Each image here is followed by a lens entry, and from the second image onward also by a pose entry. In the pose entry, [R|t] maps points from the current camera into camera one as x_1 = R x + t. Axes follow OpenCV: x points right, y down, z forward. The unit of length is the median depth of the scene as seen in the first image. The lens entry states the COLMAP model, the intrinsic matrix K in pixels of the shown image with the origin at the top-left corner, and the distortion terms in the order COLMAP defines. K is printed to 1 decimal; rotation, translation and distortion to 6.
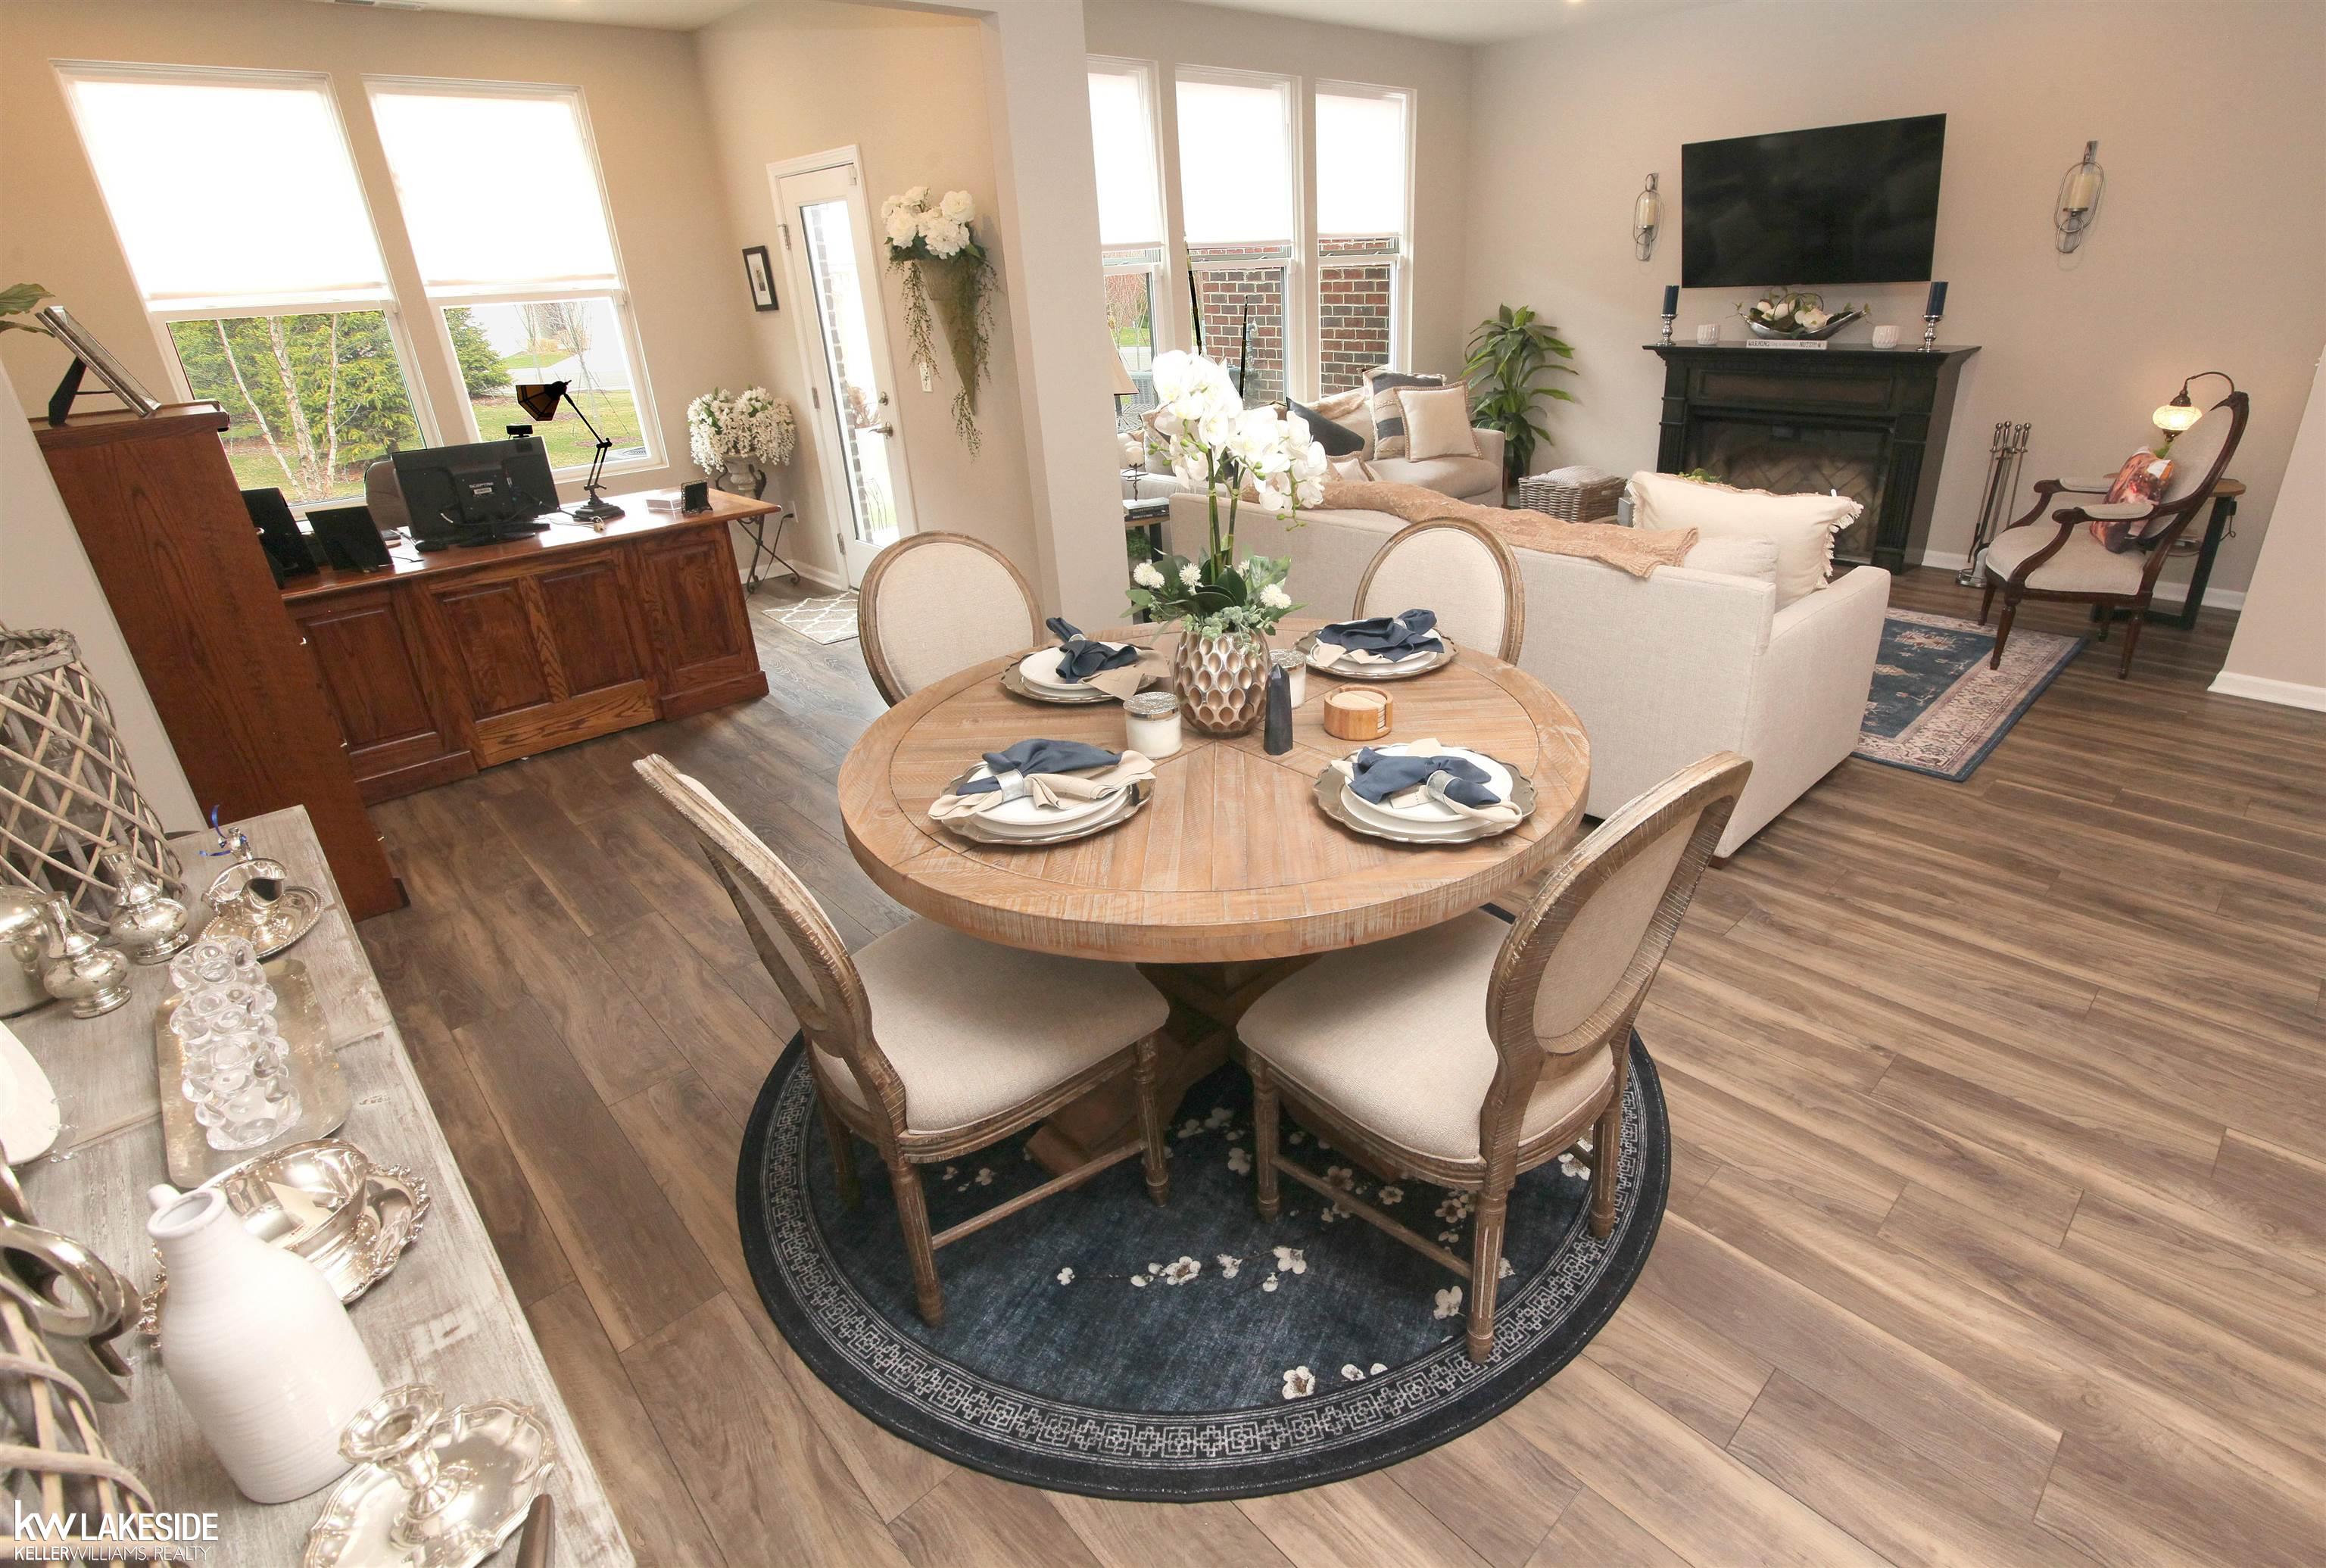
lens RADIAL K [[1115.0, 0, 1232.6], [0, 1115.0, 748.8], [0, 0, 1]] dist [-0.022555, -0.000654]
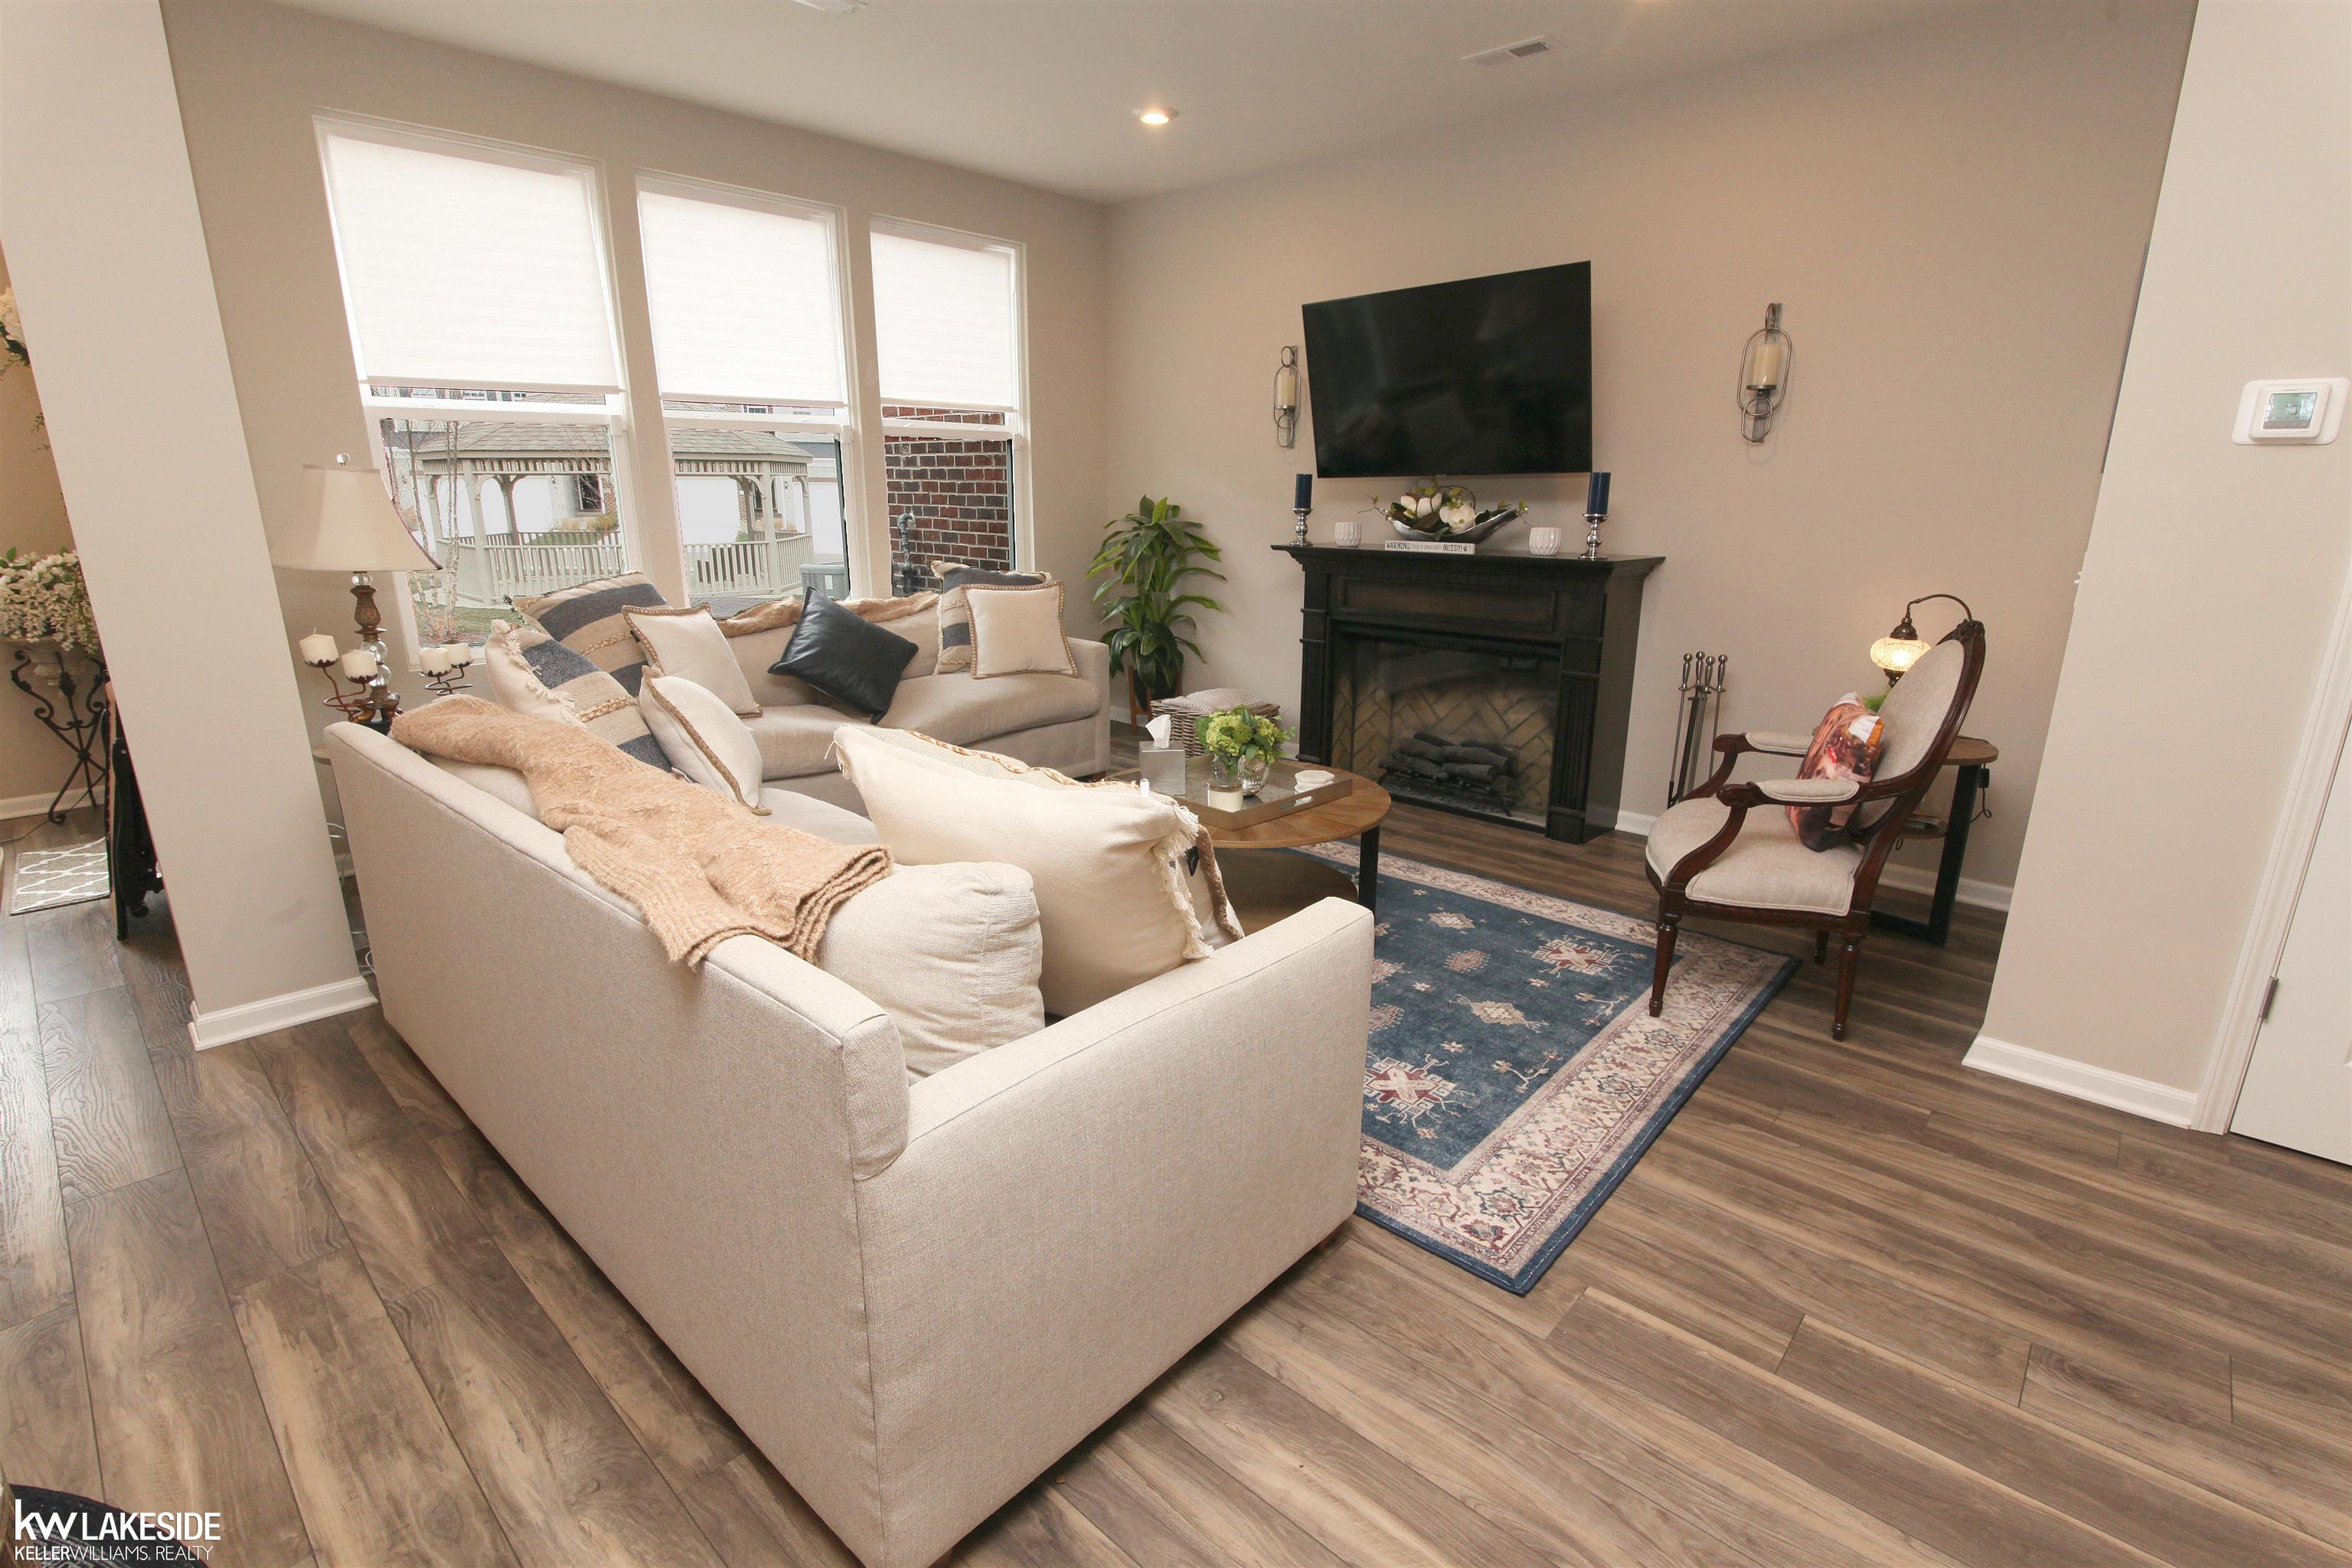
lens RADIAL K [[1091.4, 0, 1176.0], [0, 1091.4, 784.0], [0, 0, 1]] dist [-0.019891, 0.000955]
pose [[0.997174, 0.027280, 0.070001, 0.317086], [-0.017041, 0.989591, -0.142894, -0.100379], [-0.073171, 0.141297, 0.987259, 0.318513]]
